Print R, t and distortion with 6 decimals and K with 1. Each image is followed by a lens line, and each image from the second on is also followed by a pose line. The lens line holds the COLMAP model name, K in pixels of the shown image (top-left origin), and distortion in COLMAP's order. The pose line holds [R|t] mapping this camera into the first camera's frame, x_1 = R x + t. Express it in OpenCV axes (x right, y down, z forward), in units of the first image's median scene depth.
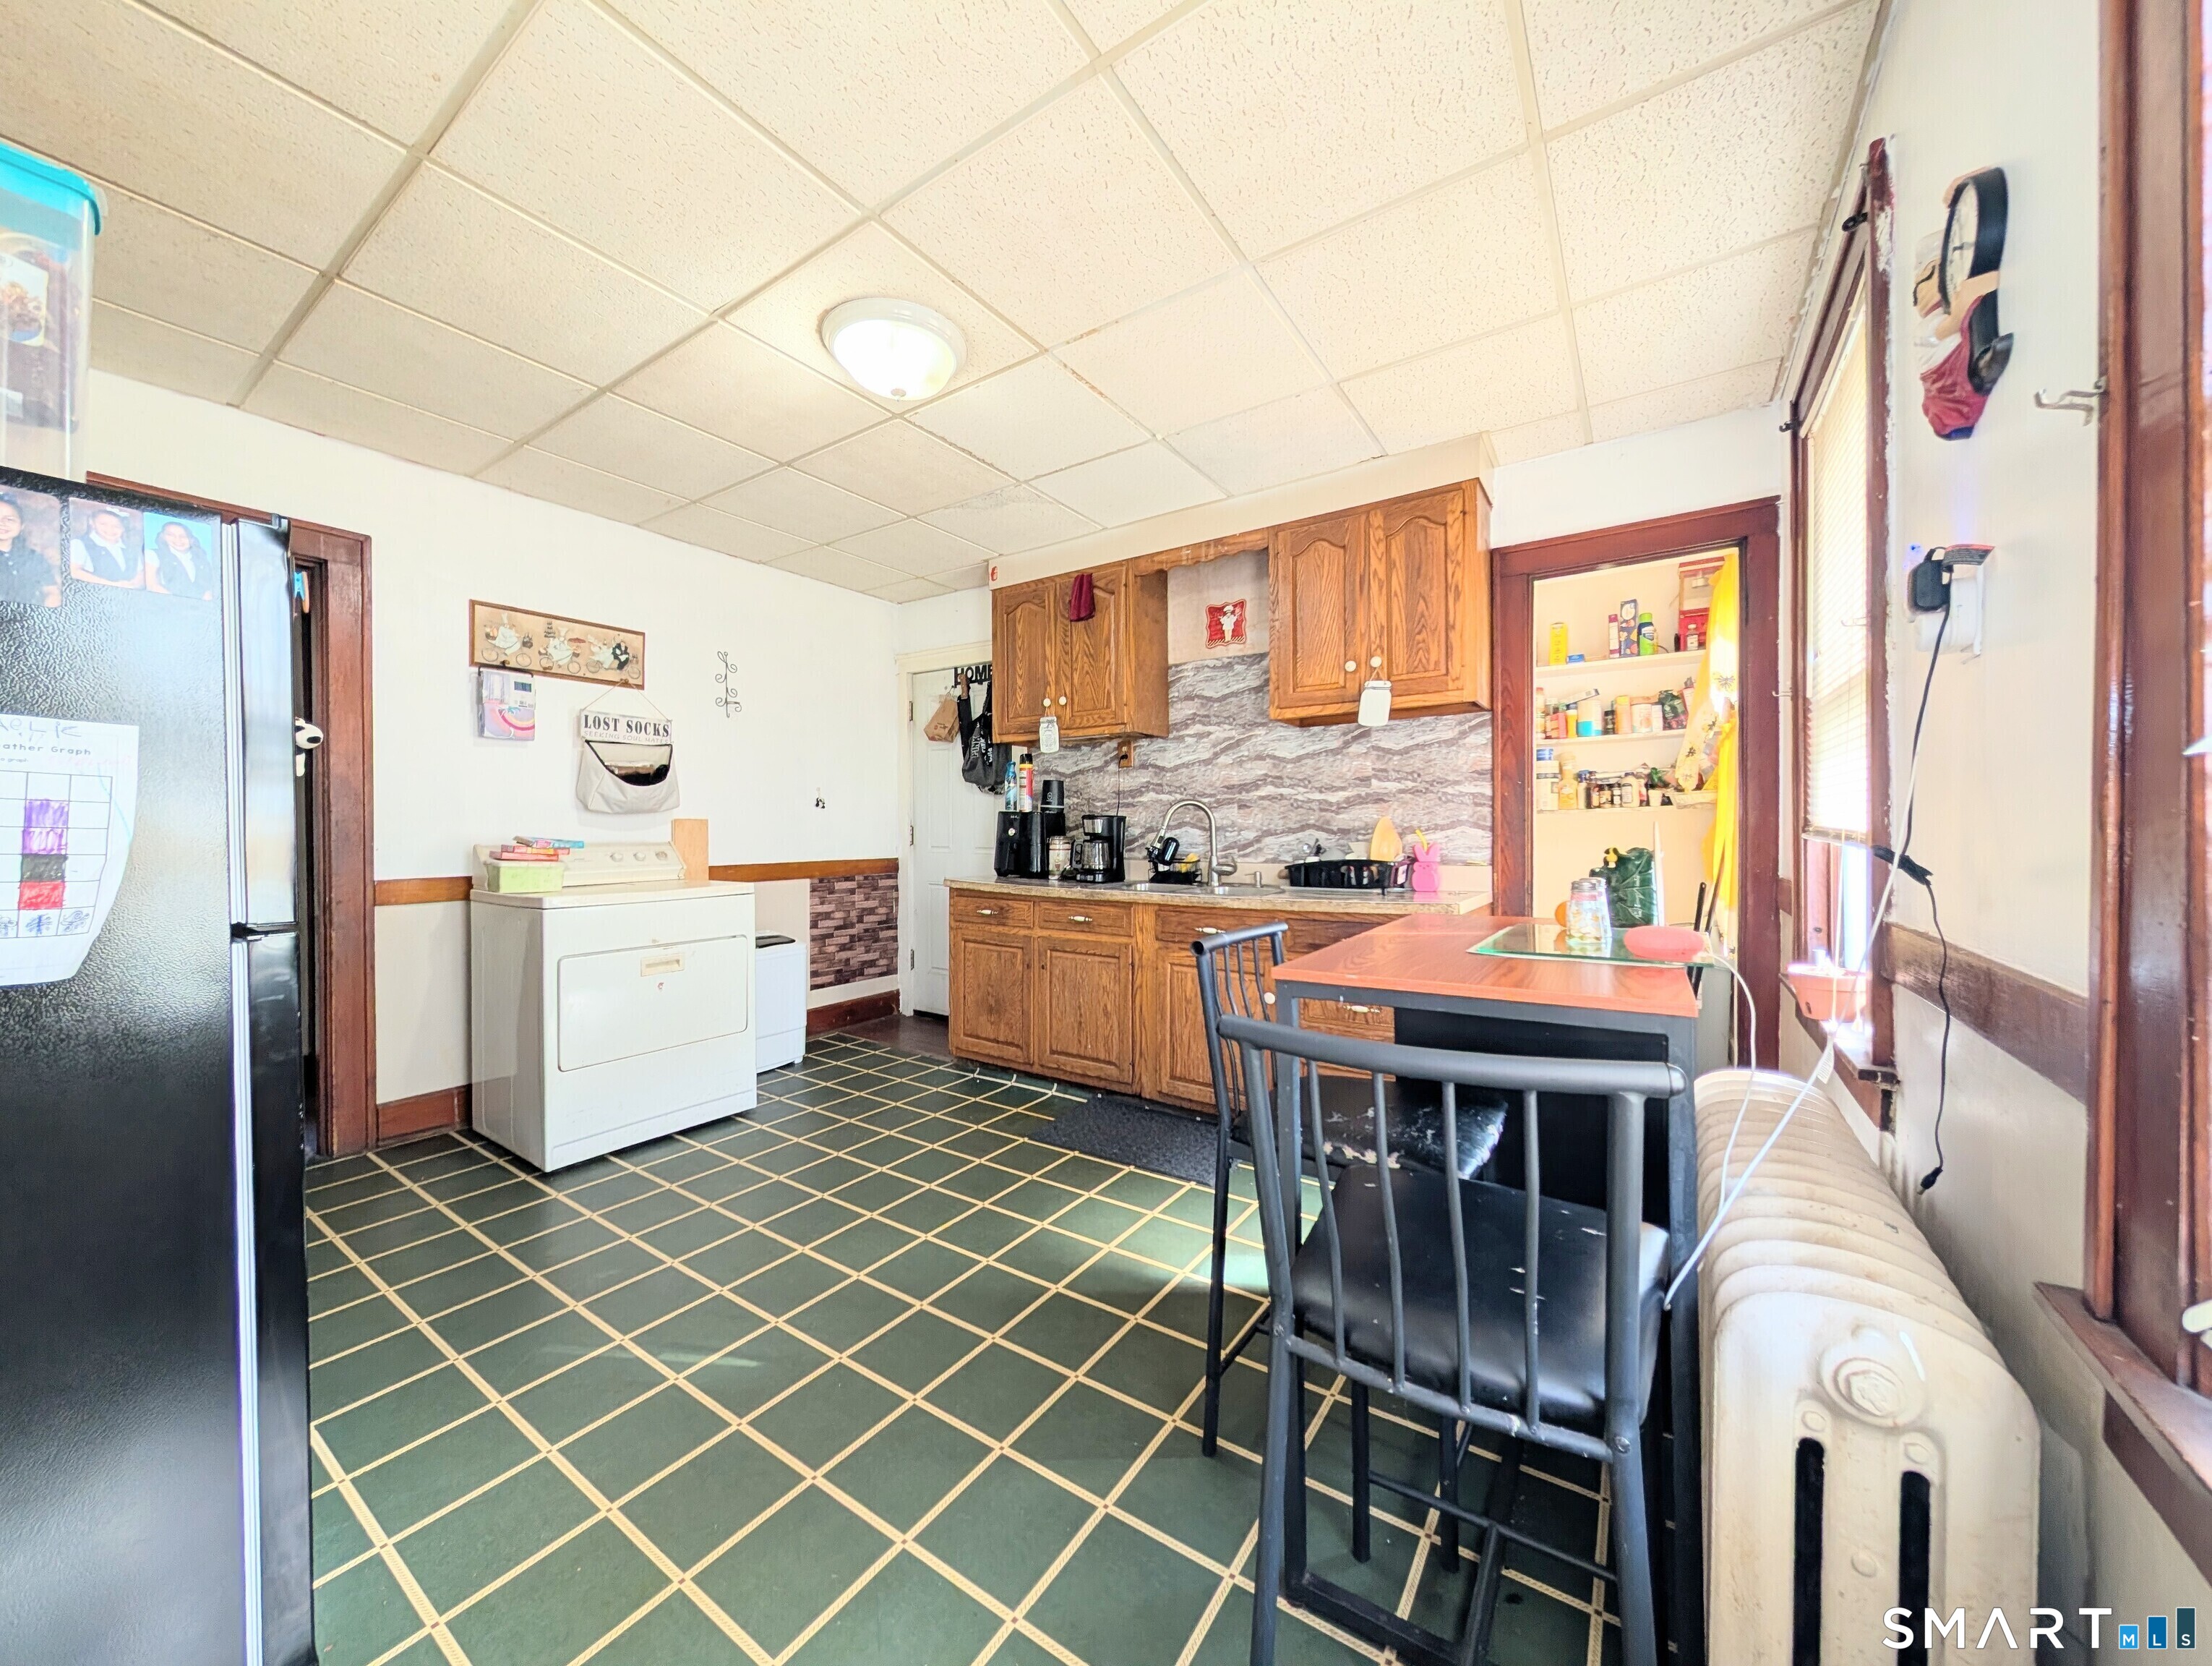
lens RADIAL K [[802.0, 0, 1108.4], [0, 802.0, 832.7], [0, 0, 1]] dist [-0.000131, 0.000344]
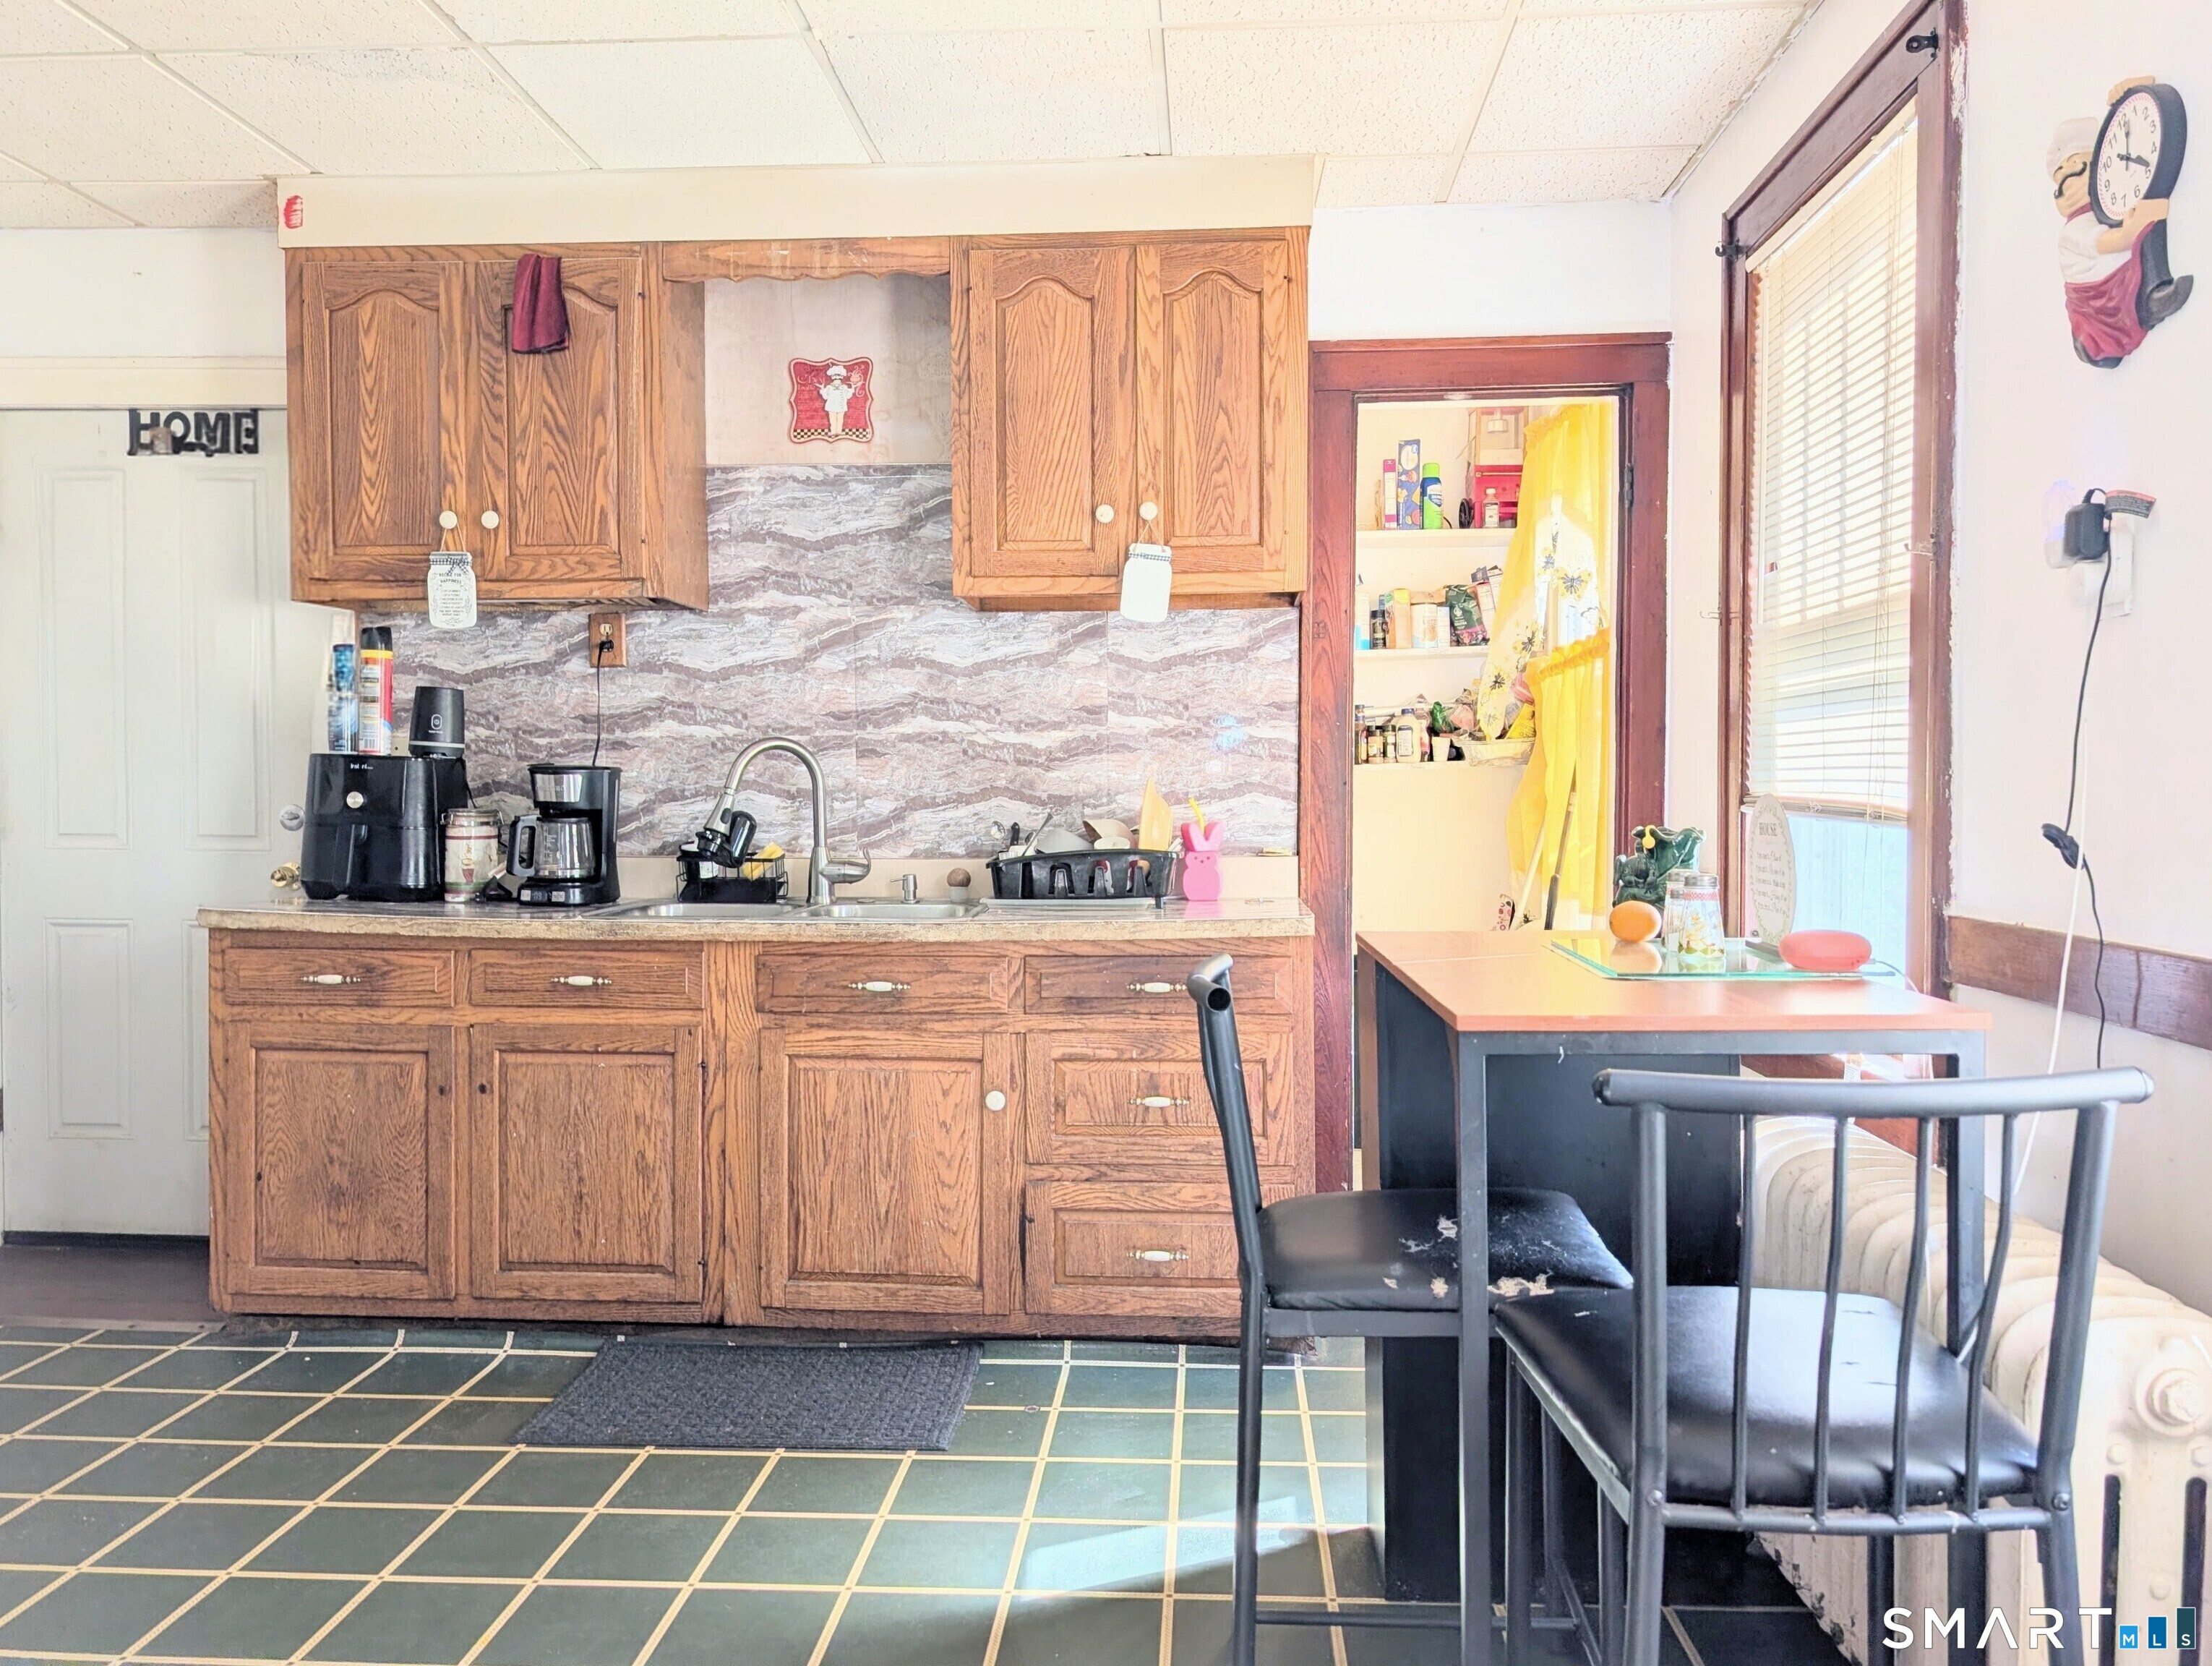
lens RADIAL K [[1612.1, 0, 1113.2], [0, 1612.1, 832.0], [0, 0, 1]] dist [0.028046, -0.026513]
pose [[0.861682, -0.009201, 0.507365, -0.235869], [-0.001890, 0.999770, 0.021340, -0.003585], [-0.507445, -0.019347, 0.861467, -0.000745]]
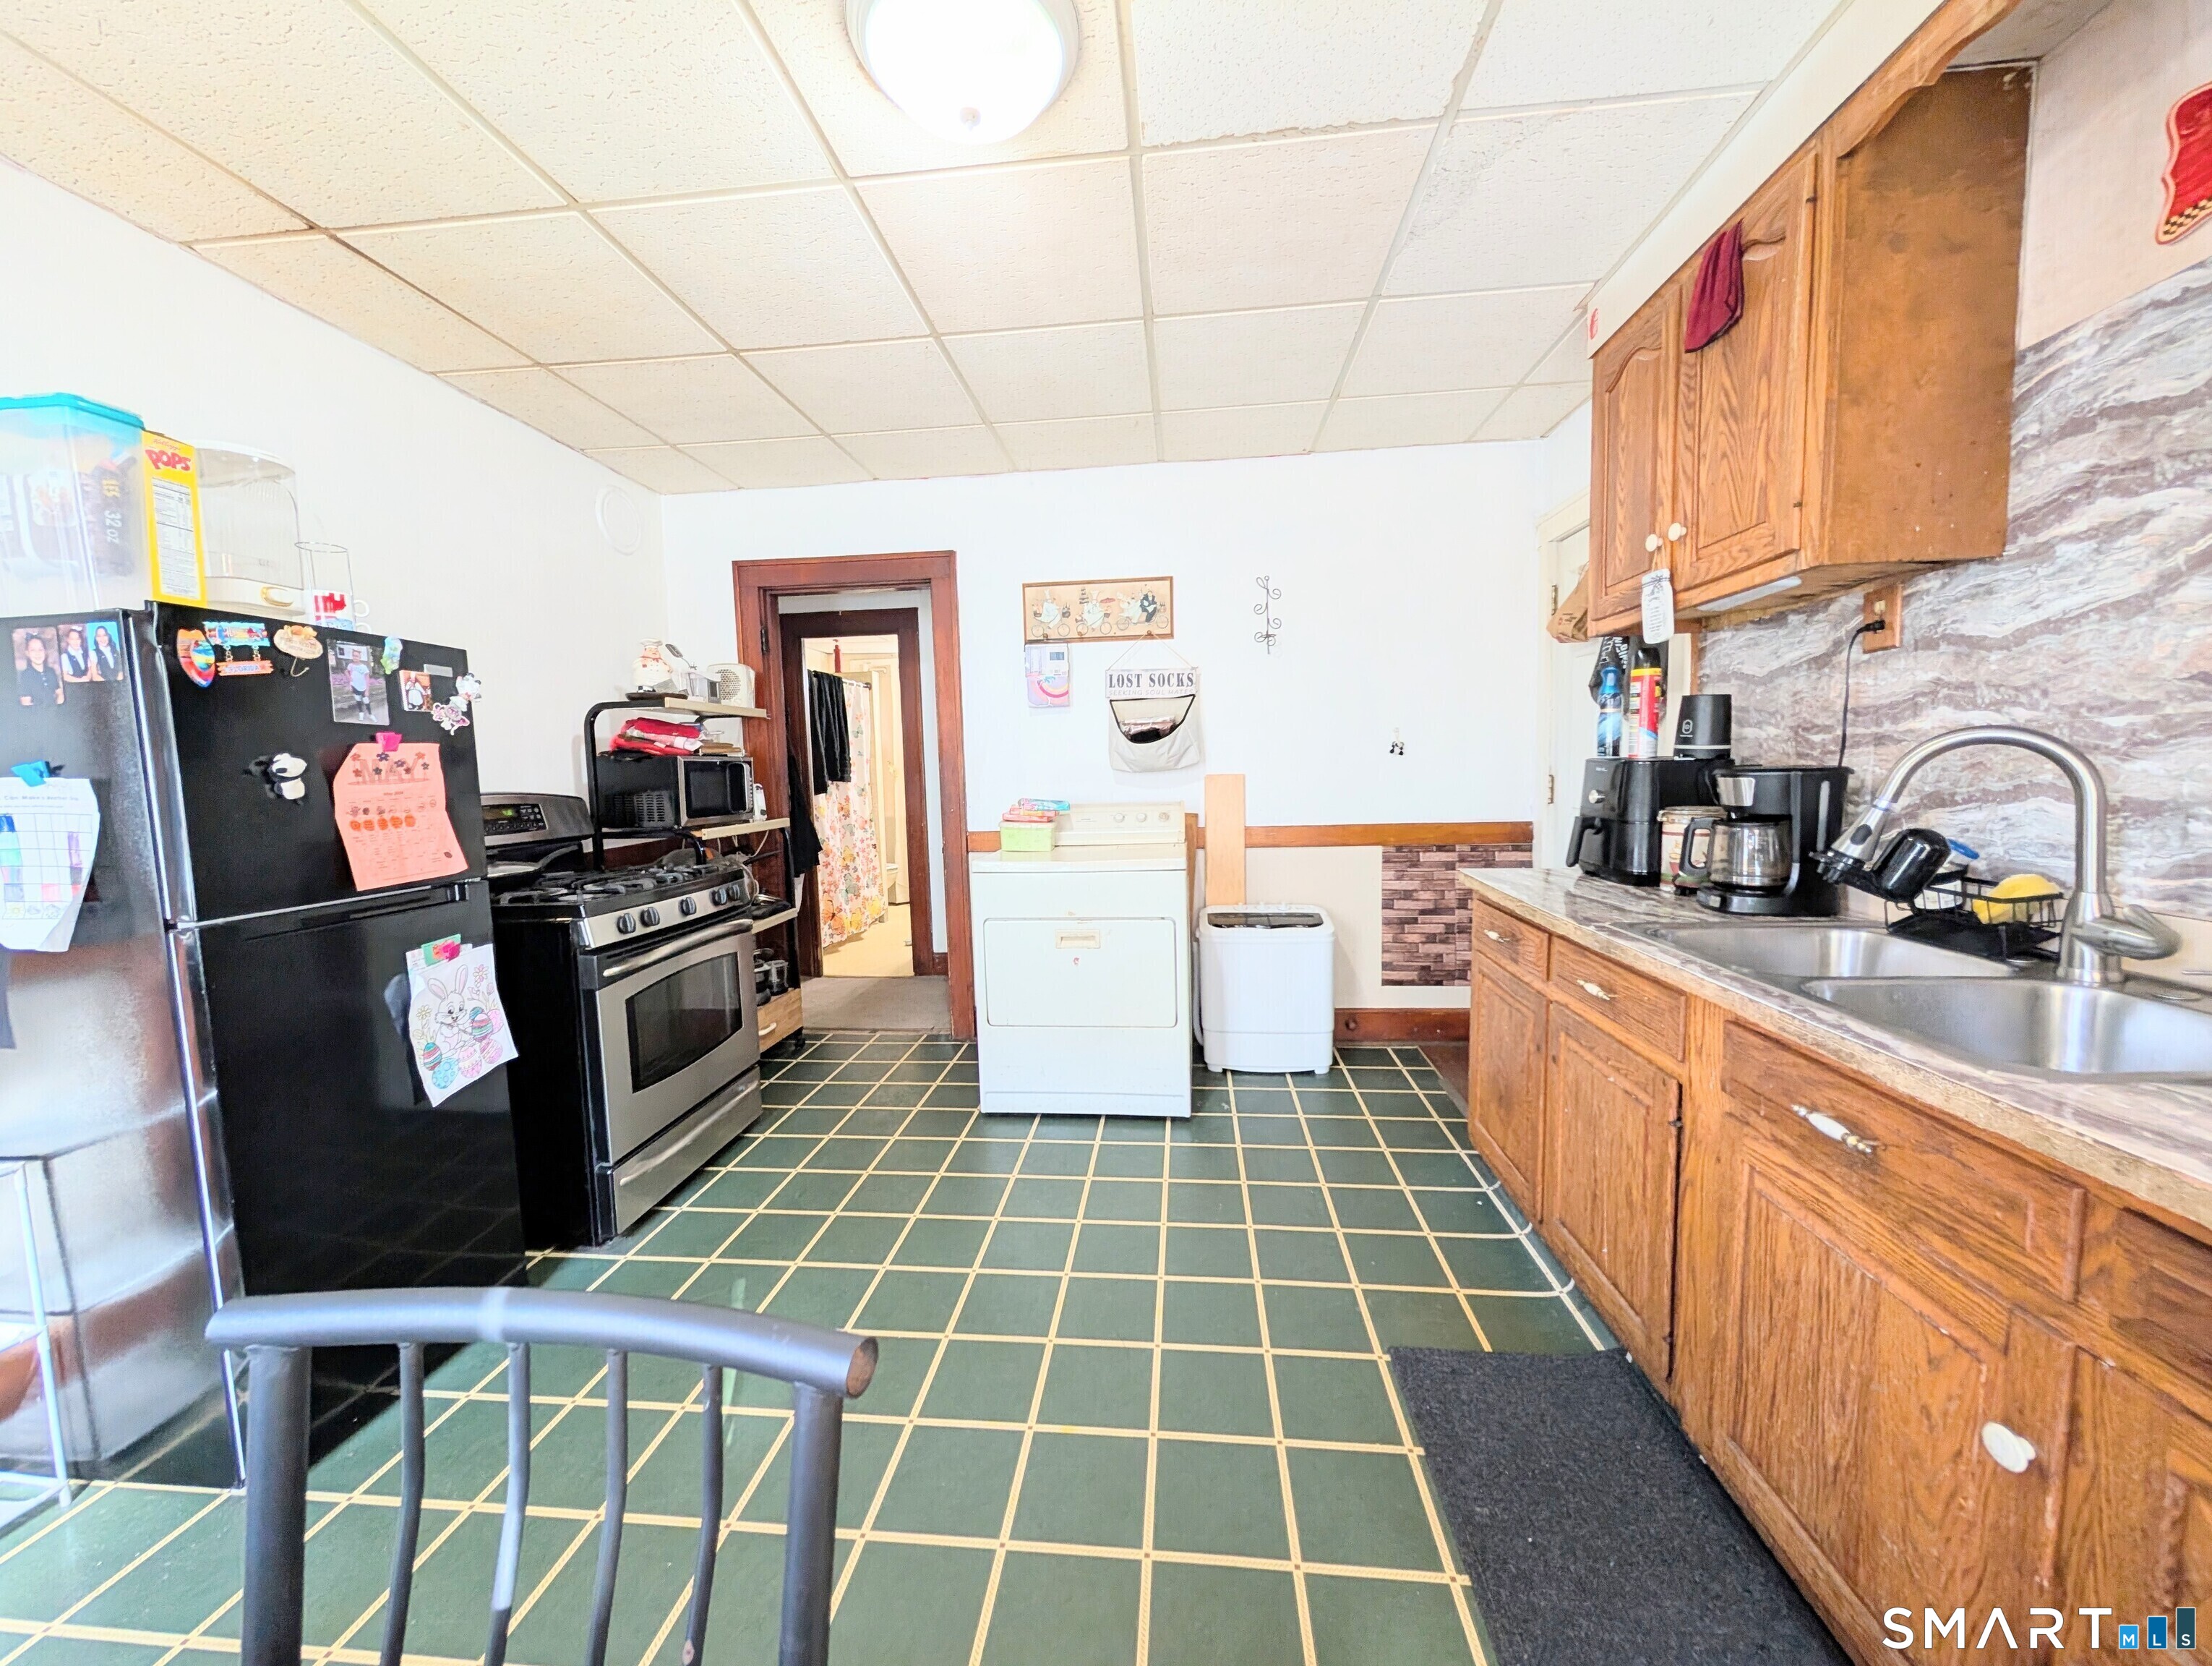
lens RADIAL K [[802.0, 0, 1108.4], [0, 802.0, 832.7], [0, 0, 1]] dist [-0.000131, 0.000344]
pose [[0.476699, 0.064417, -0.876703, 0.227890], [0.017769, 0.996402, 0.082874, -0.030805], [0.878887, -0.055084, 0.473839, 0.481051]]
